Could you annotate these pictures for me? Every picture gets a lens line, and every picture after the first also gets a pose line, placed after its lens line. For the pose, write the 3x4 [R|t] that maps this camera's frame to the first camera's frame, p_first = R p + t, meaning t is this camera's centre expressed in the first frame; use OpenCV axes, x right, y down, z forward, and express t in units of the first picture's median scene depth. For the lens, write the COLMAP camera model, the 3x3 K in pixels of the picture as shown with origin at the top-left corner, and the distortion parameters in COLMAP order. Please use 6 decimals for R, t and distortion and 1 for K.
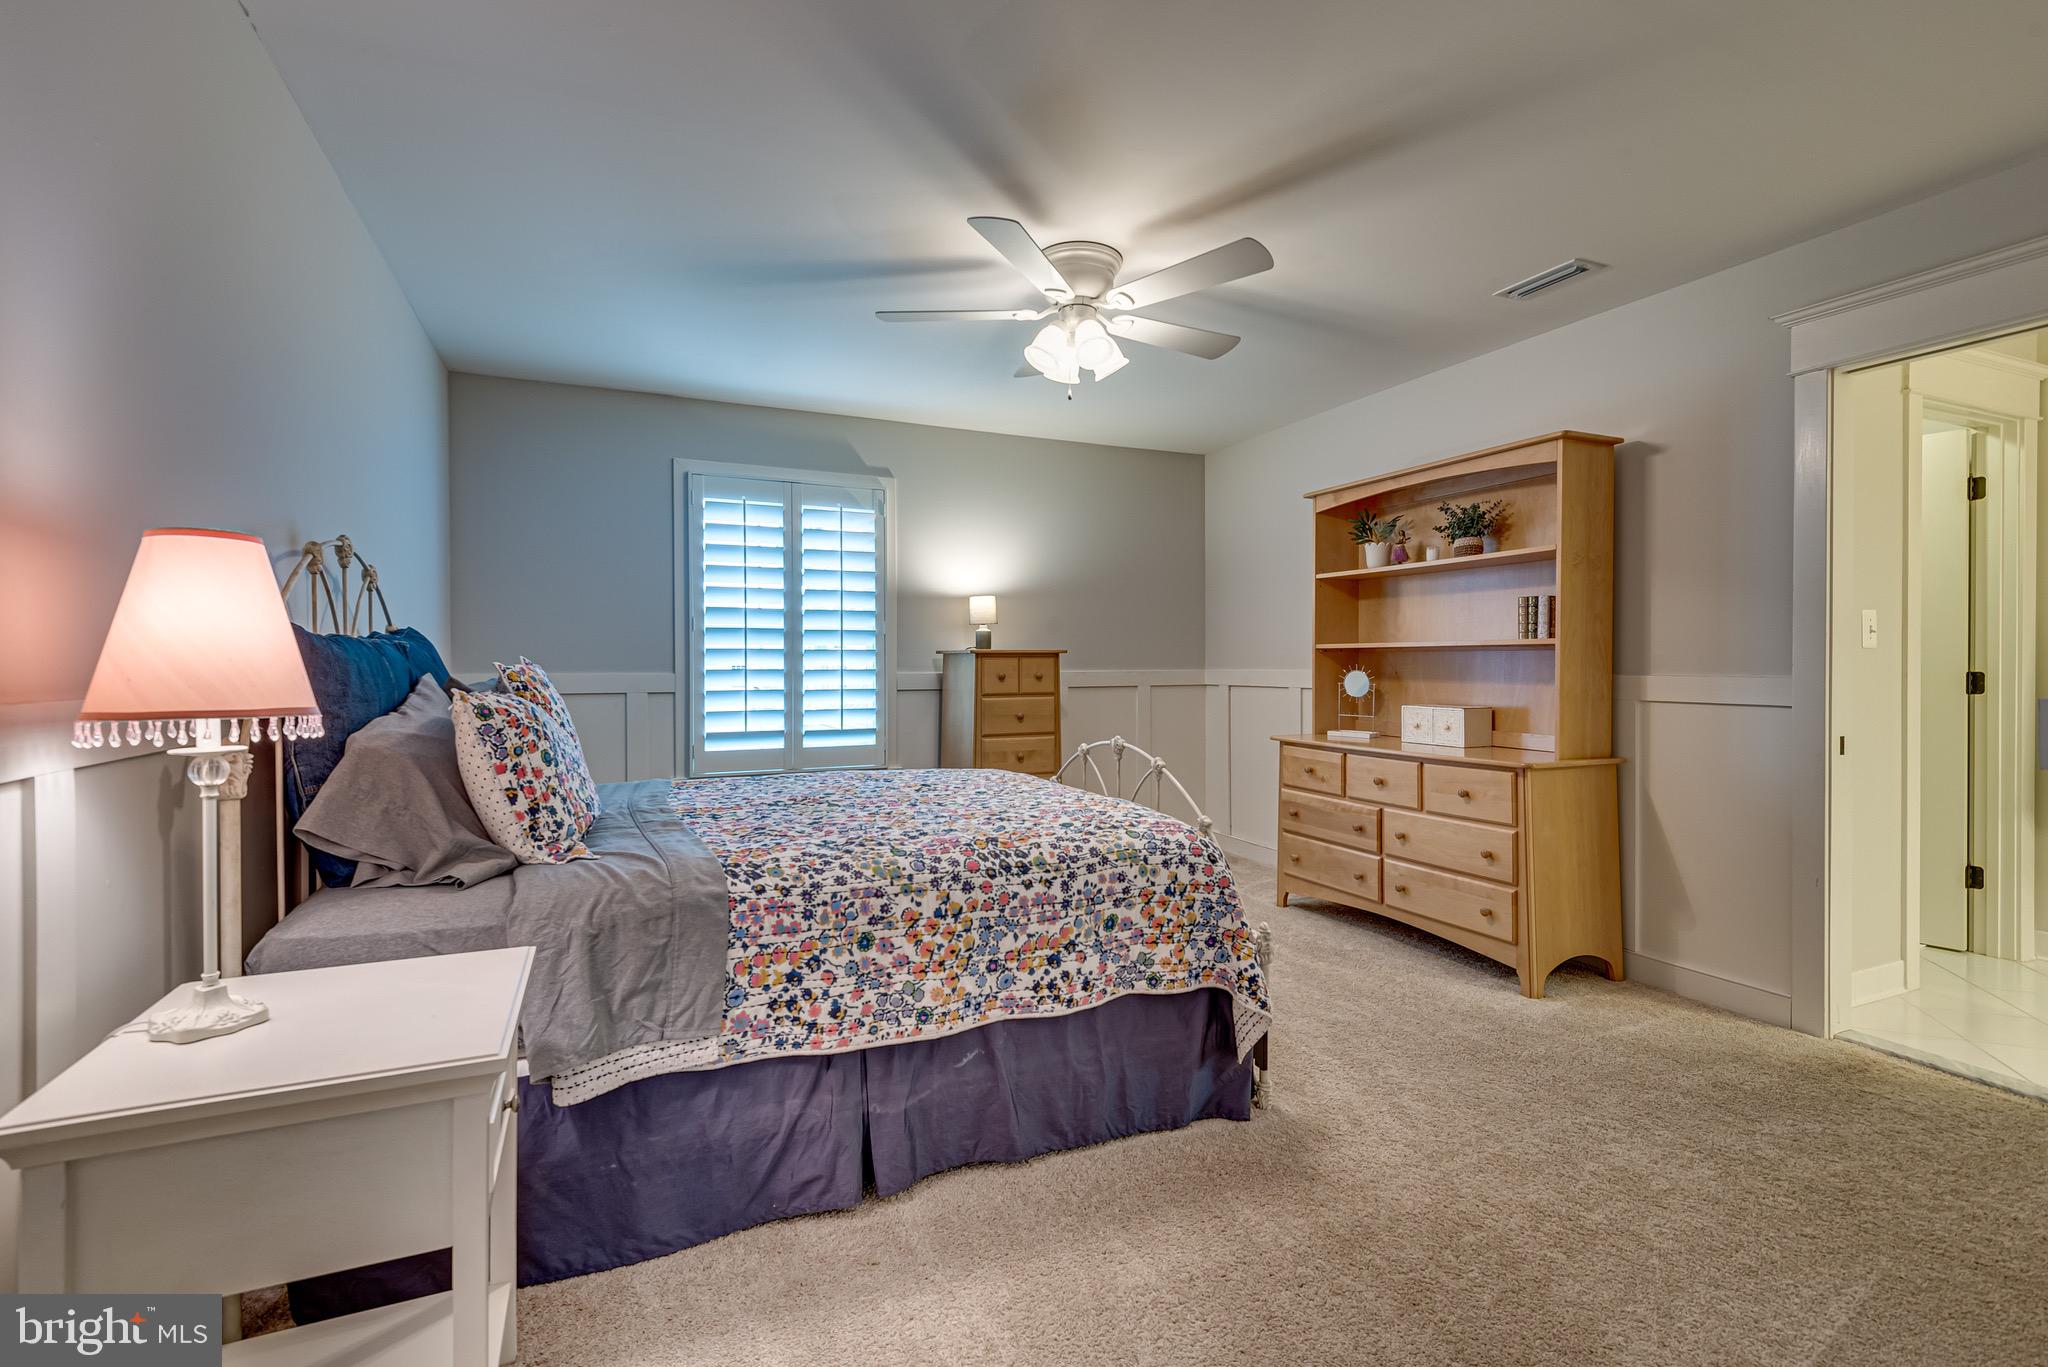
lens RADIAL K [[929.2, 0, 1009.4], [0, 929.2, 670.0], [0, 0, 1]] dist [-0.000059, -0.000530]
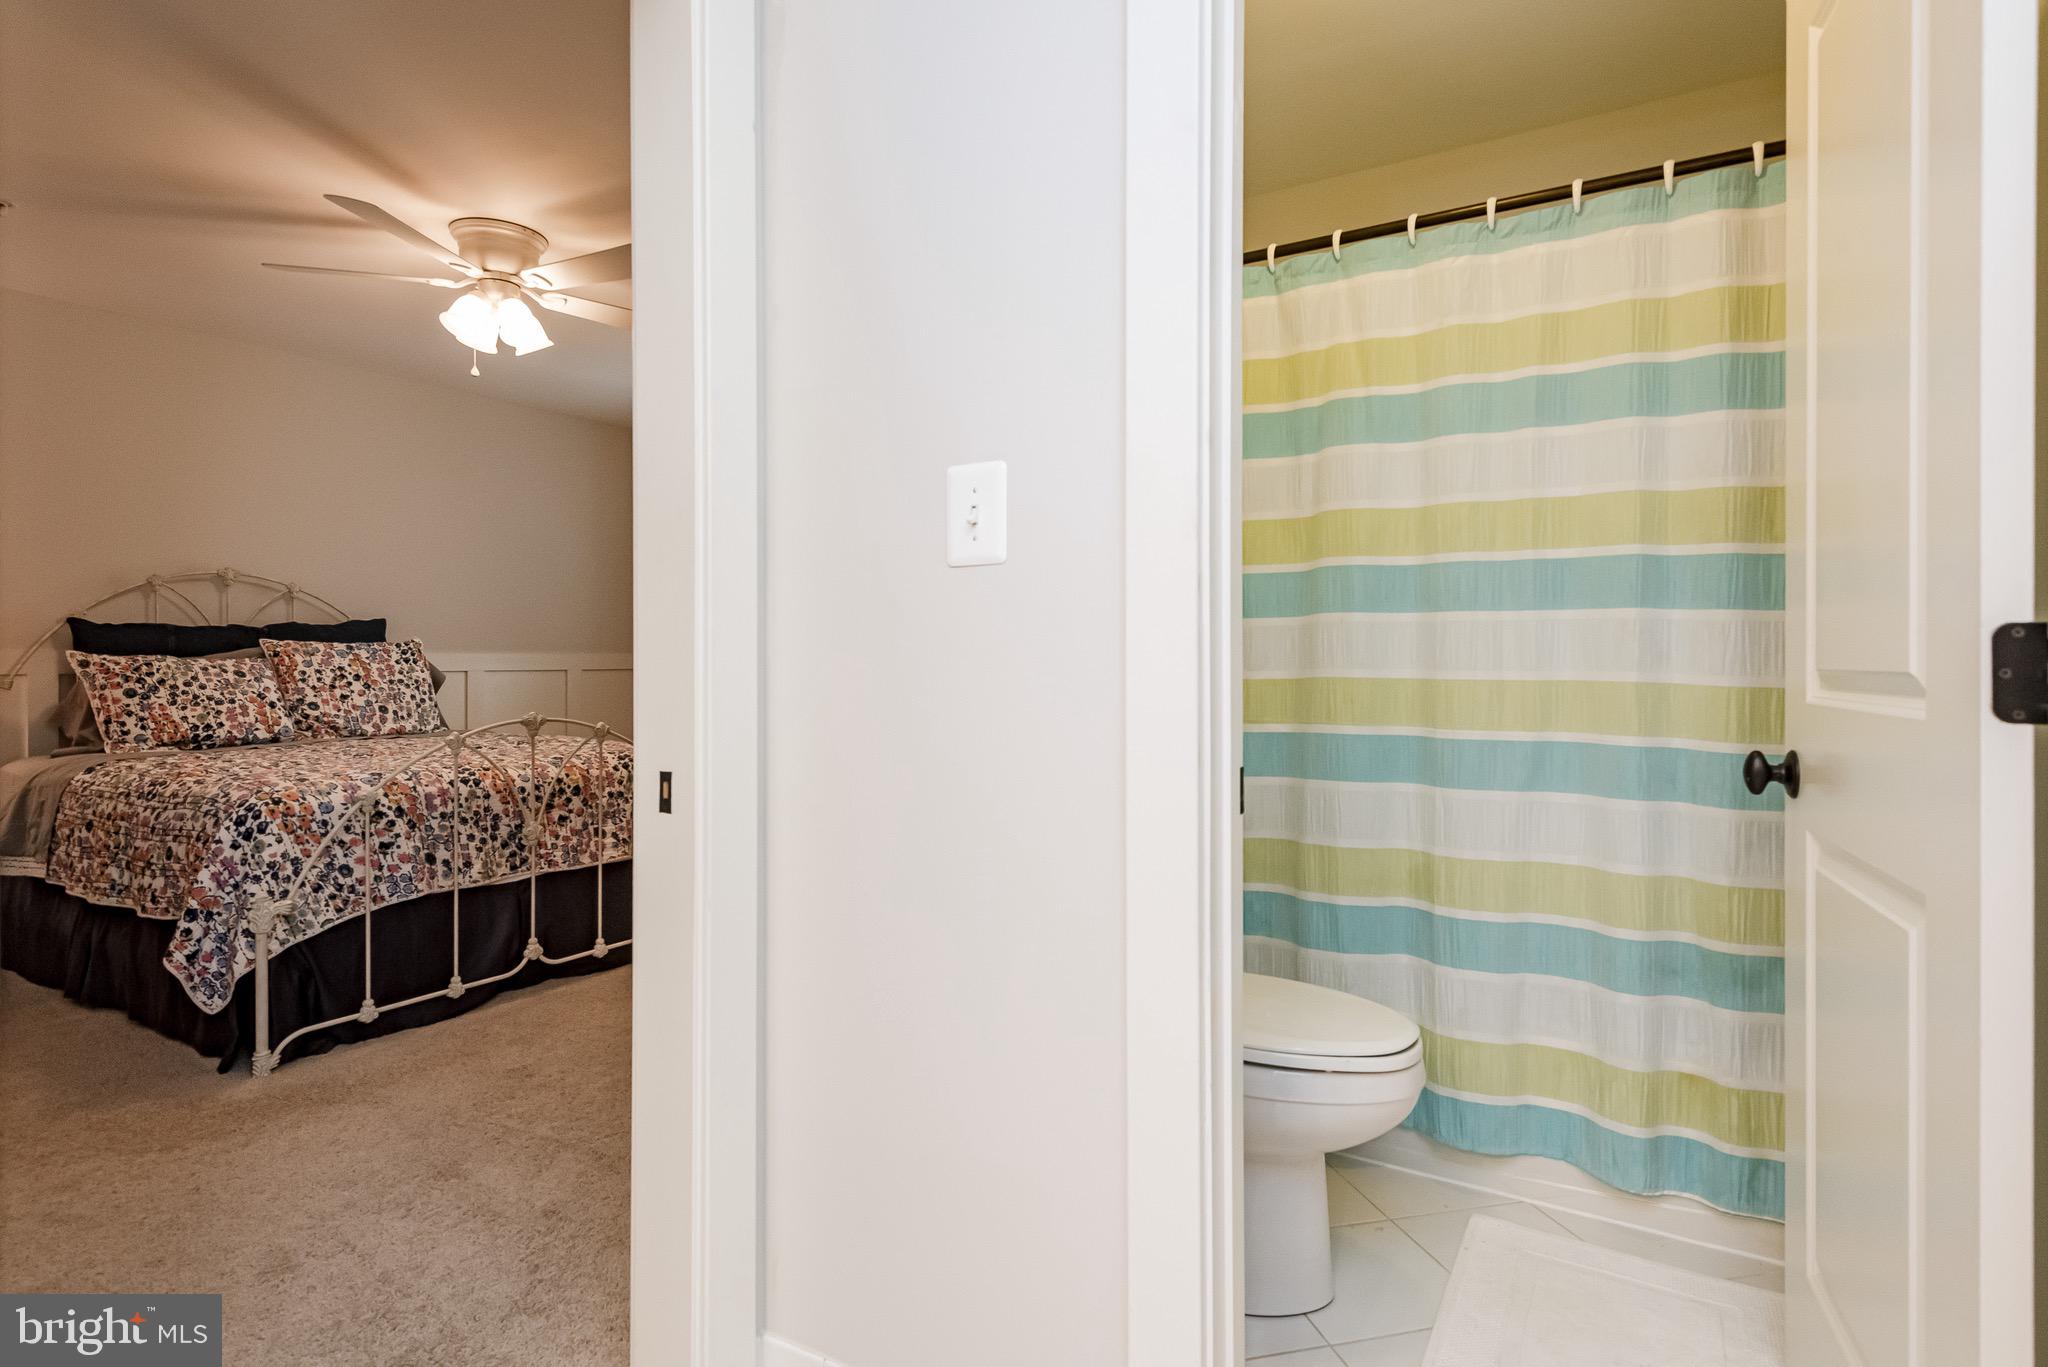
lens RADIAL K [[1007.1, 0, 1023.3], [0, 1007.1, 659.9], [0, 0, 1]] dist [-0.000760, -0.011252]
pose [[0.602434, 0.006094, -0.798146, 0.848873], [-0.007451, 0.999970, 0.002011, 0.008127], [0.798134, 0.004736, 0.602461, 0.528071]]
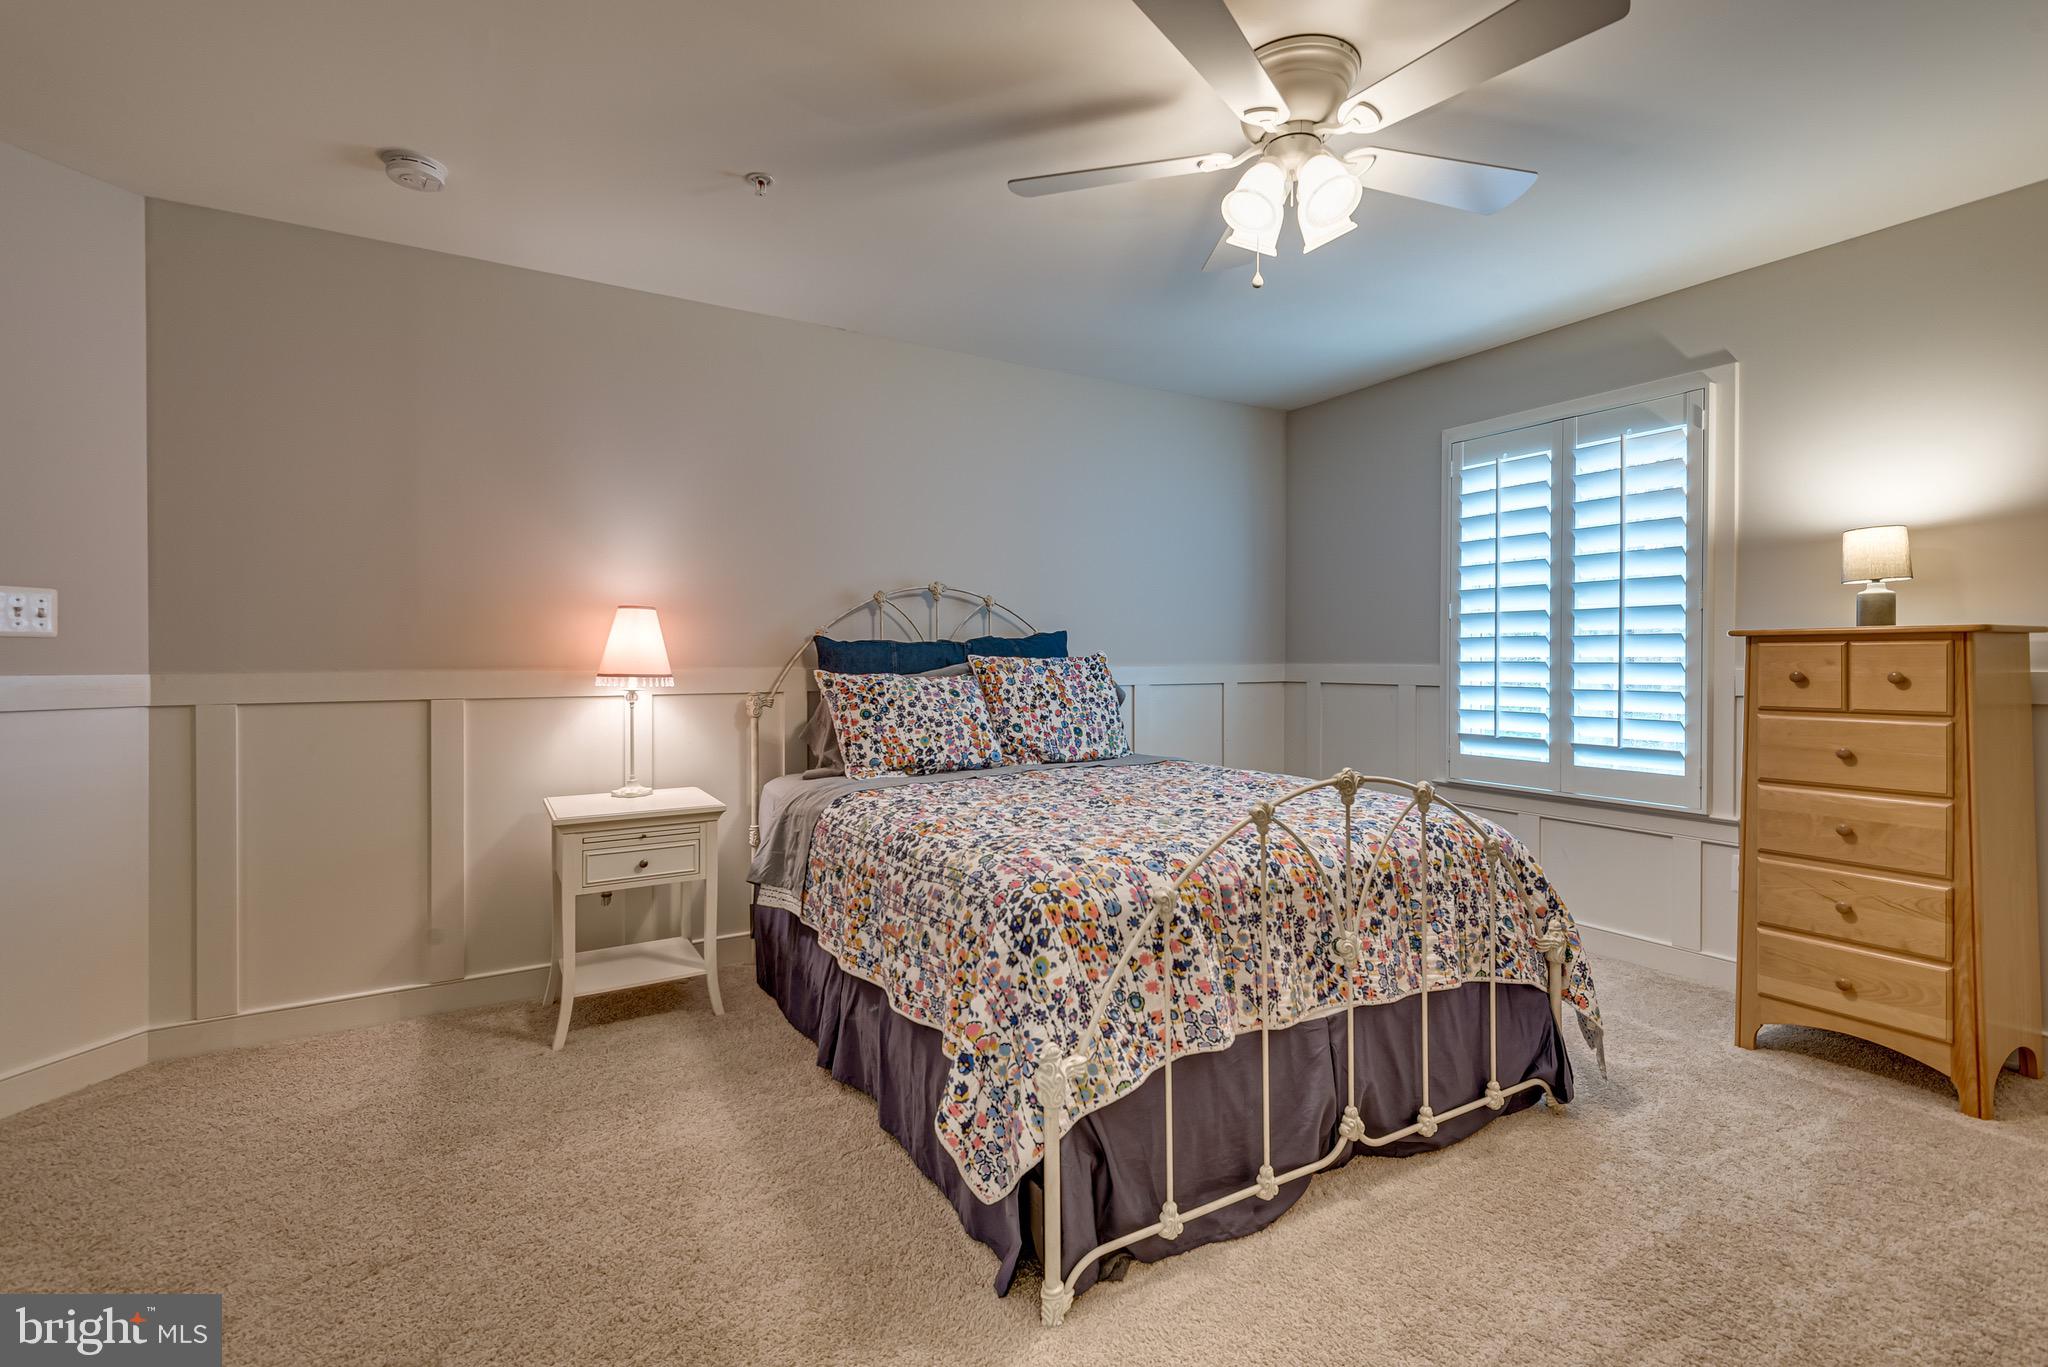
lens RADIAL K [[929.2, 0, 1009.4], [0, 929.2, 670.0], [0, 0, 1]] dist [-0.000059, -0.000530]
pose [[0.103209, 0.015249, -0.994543, 0.497115], [-0.004408, 0.999880, 0.014874, -0.003264], [0.994650, 0.002849, 0.103264, 0.475076]]
